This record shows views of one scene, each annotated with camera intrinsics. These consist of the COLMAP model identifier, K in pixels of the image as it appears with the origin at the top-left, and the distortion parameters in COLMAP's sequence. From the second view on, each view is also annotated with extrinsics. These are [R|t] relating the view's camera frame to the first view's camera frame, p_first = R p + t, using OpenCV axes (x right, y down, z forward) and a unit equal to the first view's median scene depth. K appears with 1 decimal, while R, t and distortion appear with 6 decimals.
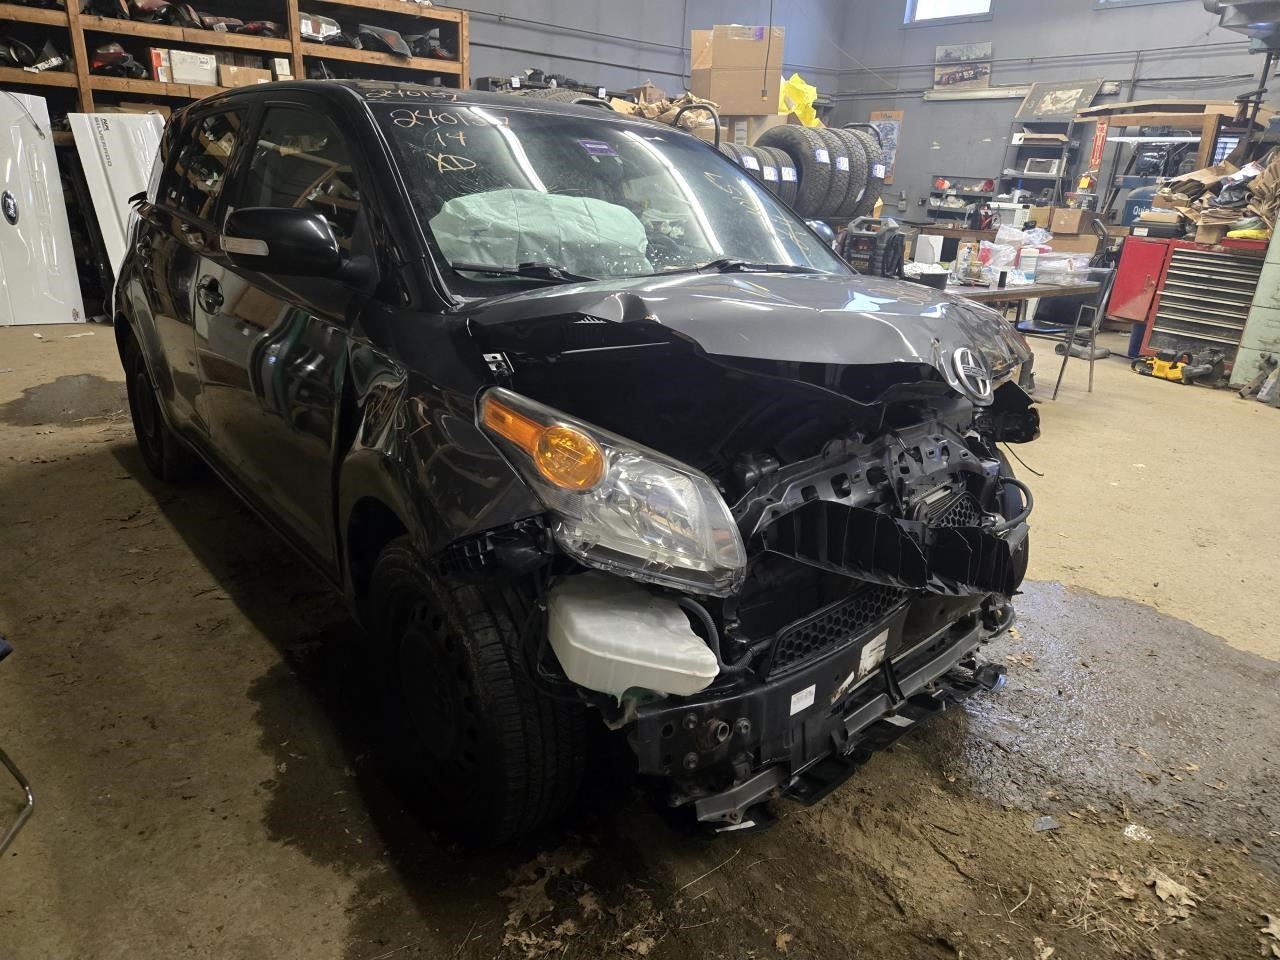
lens RADIAL K [[872.2, 0, 633.6], [0, 872.2, 483.6], [0, 0, 1]] dist [0.001647, -0.004250]
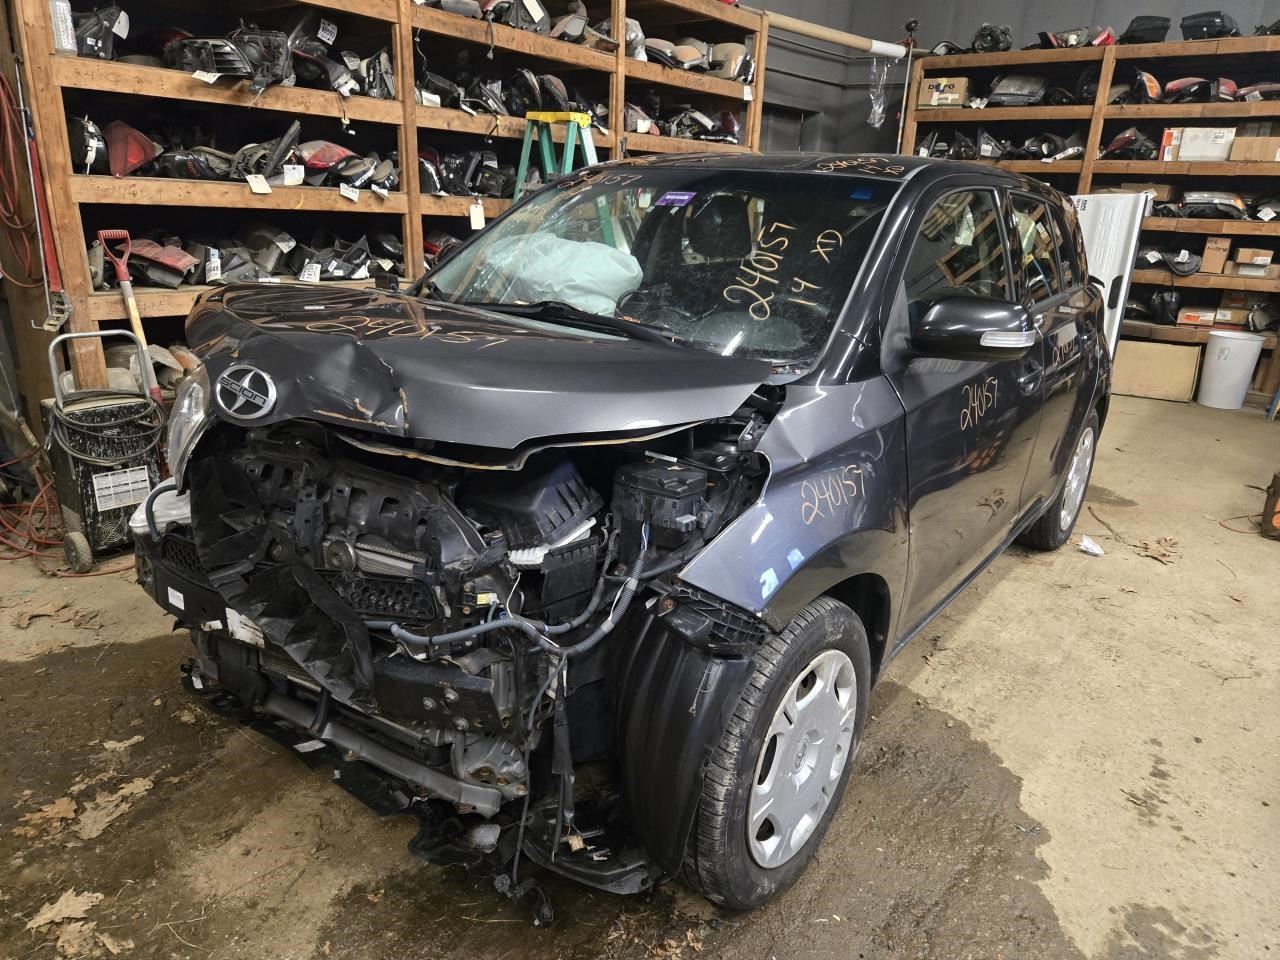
lens RADIAL K [[872.2, 0, 633.6], [0, 872.2, 483.6], [0, 0, 1]] dist [0.001647, -0.004250]
pose [[0.230319, 0.254587, -0.939222, 0.341803], [-0.360416, 0.918848, 0.160682, -0.070081], [0.903910, 0.301502, 0.303385, 0.275247]]
